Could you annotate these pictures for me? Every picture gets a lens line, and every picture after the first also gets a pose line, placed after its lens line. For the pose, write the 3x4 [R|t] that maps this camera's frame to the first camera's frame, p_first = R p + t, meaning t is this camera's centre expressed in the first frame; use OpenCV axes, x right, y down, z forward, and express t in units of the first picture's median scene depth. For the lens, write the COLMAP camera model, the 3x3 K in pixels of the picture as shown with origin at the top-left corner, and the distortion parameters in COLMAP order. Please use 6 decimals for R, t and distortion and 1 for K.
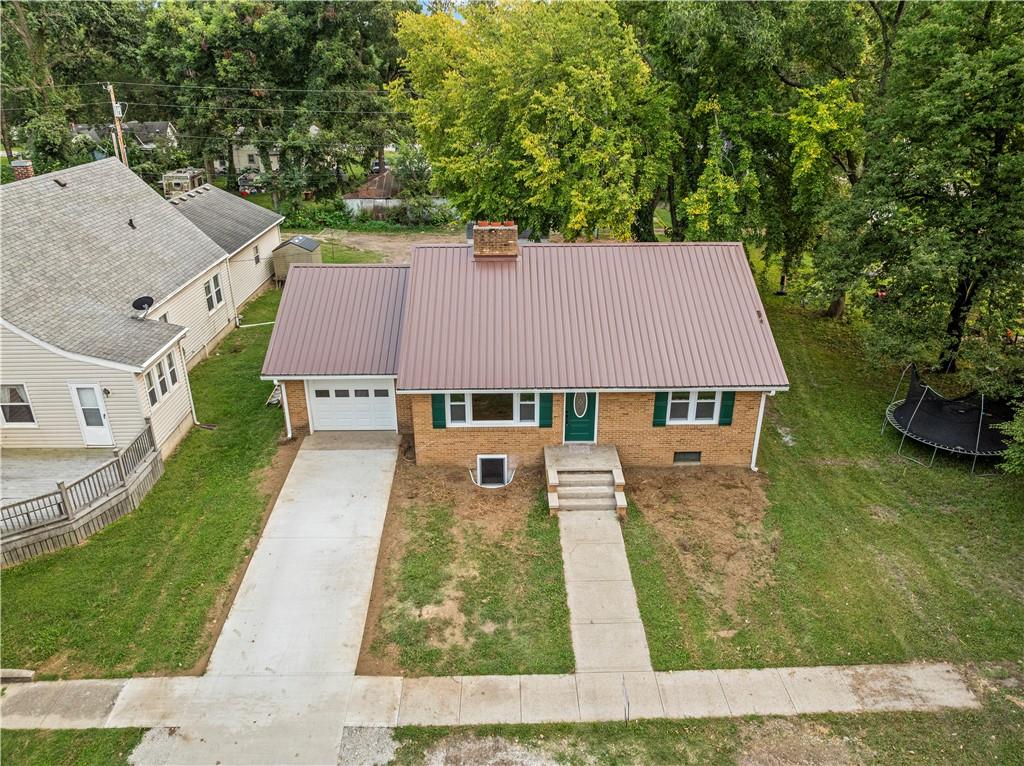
lens RADIAL K [[711.5, 0, 514.5], [0, 711.5, 381.5], [0, 0, 1]] dist [-0.043450, 0.016808]
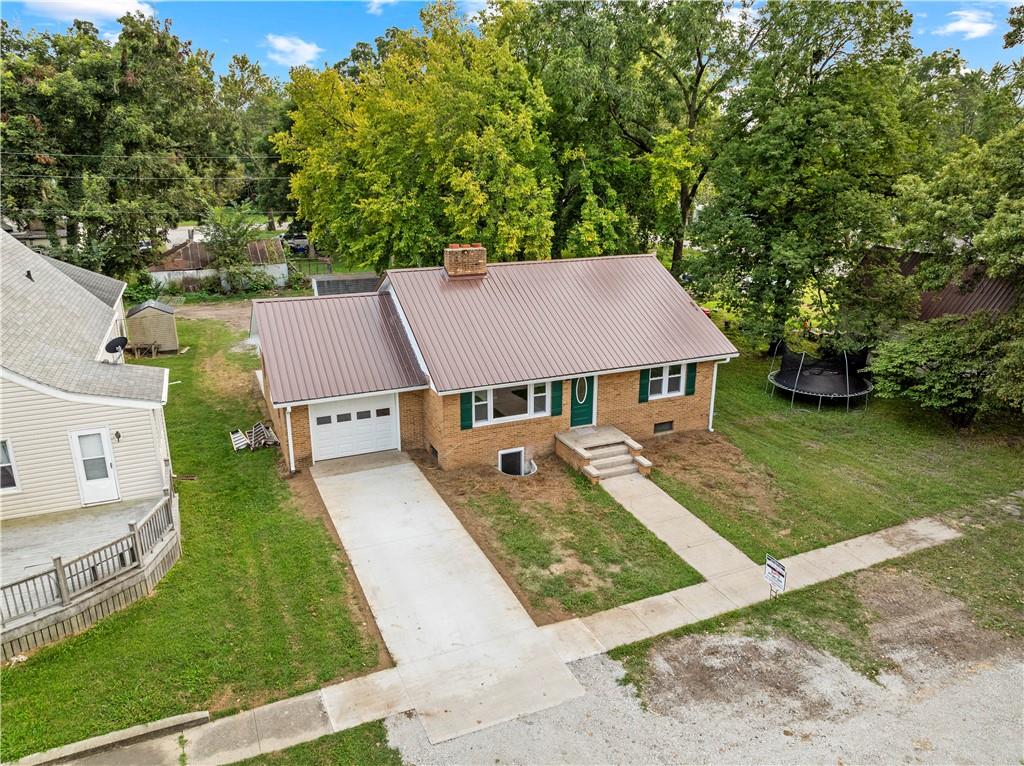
lens RADIAL K [[711.5, 0, 509.7], [0, 711.5, 383.0], [0, 0, 1]] dist [-0.043450, 0.016808]
pose [[0.923587, -0.112358, 0.366555, -0.440748], [0.153187, 0.984606, -0.084170, 0.100545], [-0.351455, 0.133890, 0.926581, -0.010220]]
